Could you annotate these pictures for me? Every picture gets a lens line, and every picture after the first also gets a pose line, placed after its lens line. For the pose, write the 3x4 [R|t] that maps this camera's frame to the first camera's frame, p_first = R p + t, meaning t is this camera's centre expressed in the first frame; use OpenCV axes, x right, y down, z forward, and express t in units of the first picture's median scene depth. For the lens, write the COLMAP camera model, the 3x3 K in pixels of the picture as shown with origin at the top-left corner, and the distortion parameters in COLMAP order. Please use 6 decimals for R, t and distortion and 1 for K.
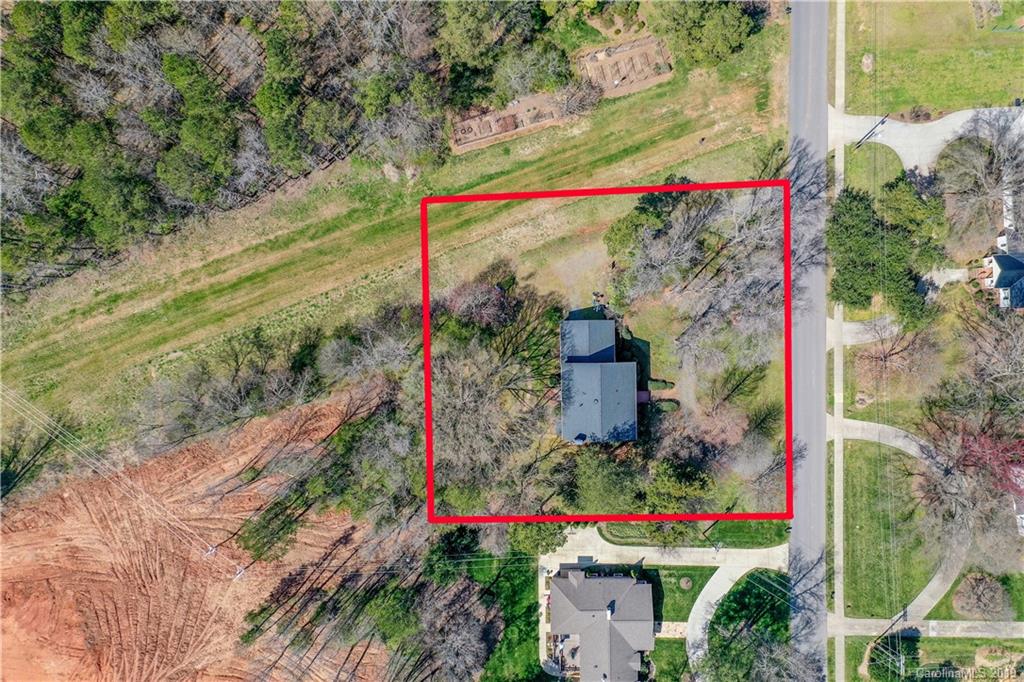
lens RADIAL K [[784.6, 0, 512.0], [0, 784.6, 341.0], [0, 0, 1]] dist [-0.000360, 0.002139]
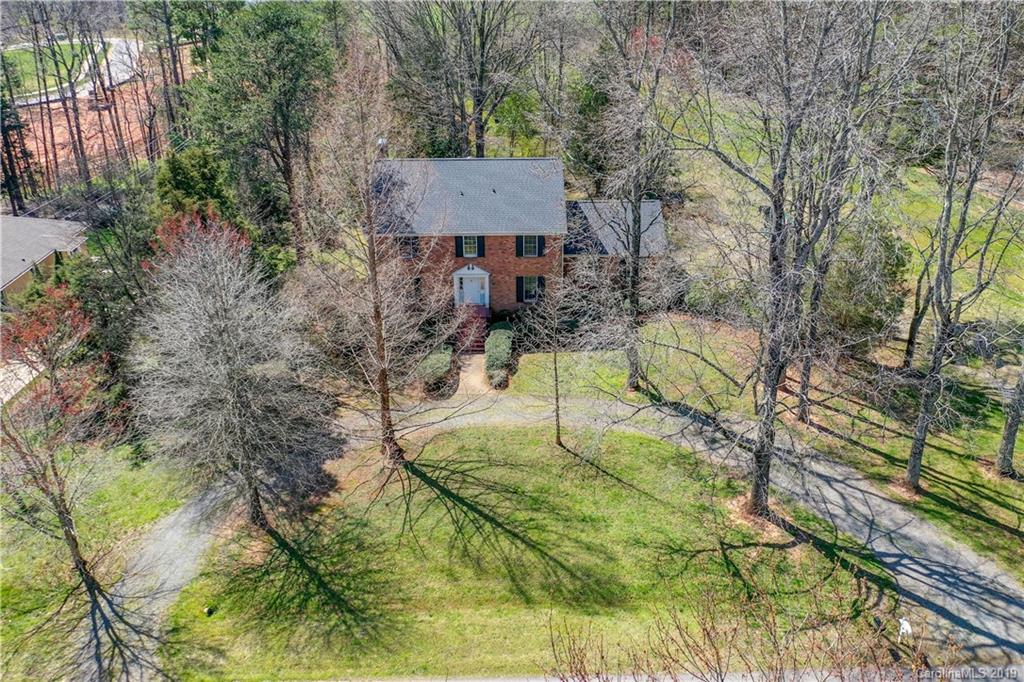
lens RADIAL K [[784.6, 0, 512.0], [0, 784.6, 341.0], [0, 0, 1]] dist [-0.000360, 0.002139]
pose [[-0.009984, 0.524692, -0.851234, 0.480819], [-0.999716, 0.013182, 0.019851, 0.044096], [0.021637, 0.851190, 0.524412, 0.817287]]
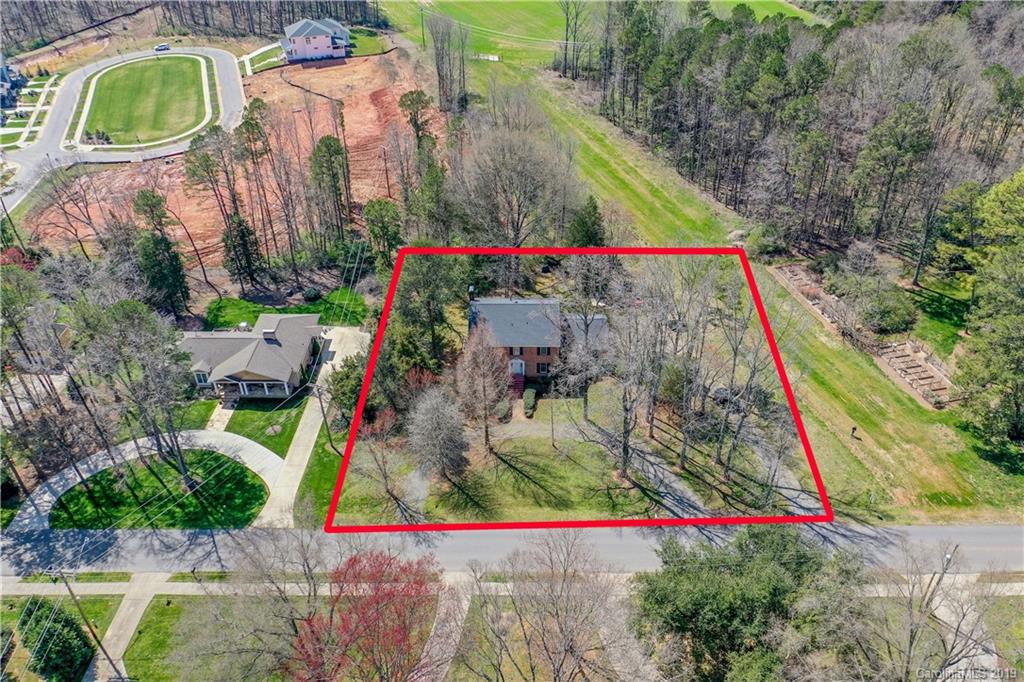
lens RADIAL K [[784.6, 0, 512.0], [0, 784.6, 341.0], [0, 0, 1]] dist [-0.000360, 0.002139]
pose [[-0.032479, 0.623196, -0.781391, 0.776755], [-0.999269, -0.004489, 0.037955, 0.044231], [0.020145, 0.782053, 0.622887, 0.457000]]
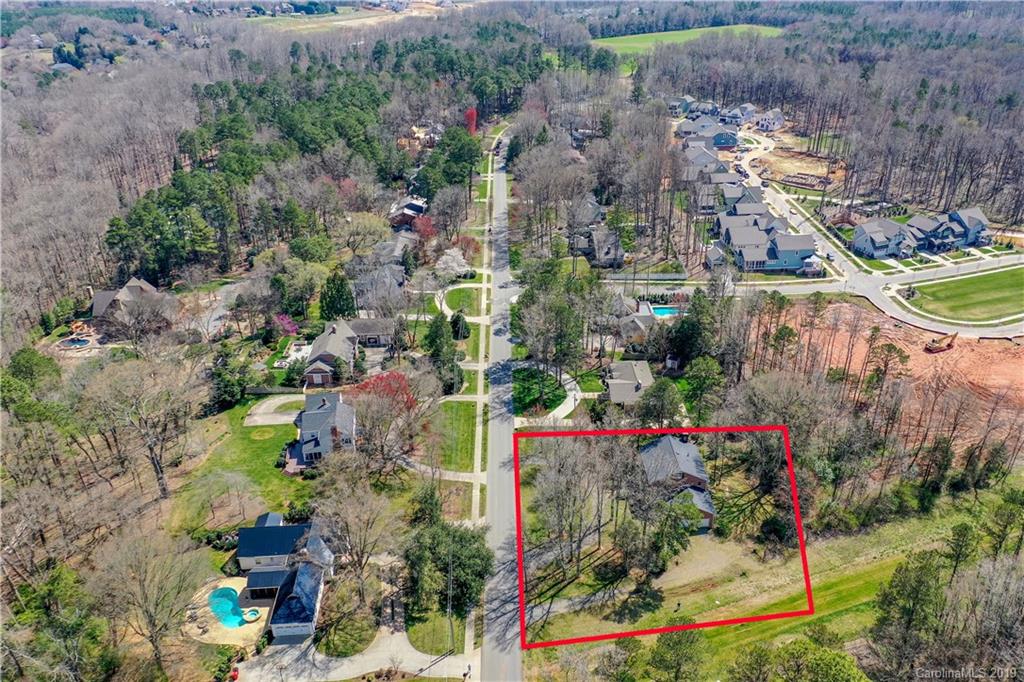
lens RADIAL K [[784.6, 0, 512.0], [0, 784.6, 341.0], [0, 0, 1]] dist [-0.000360, 0.002139]
pose [[-0.998006, 0.059762, 0.020323, 0.320217], [-0.008608, -0.447804, 0.894090, -0.914570], [0.062533, 0.892132, 0.447426, 0.243373]]
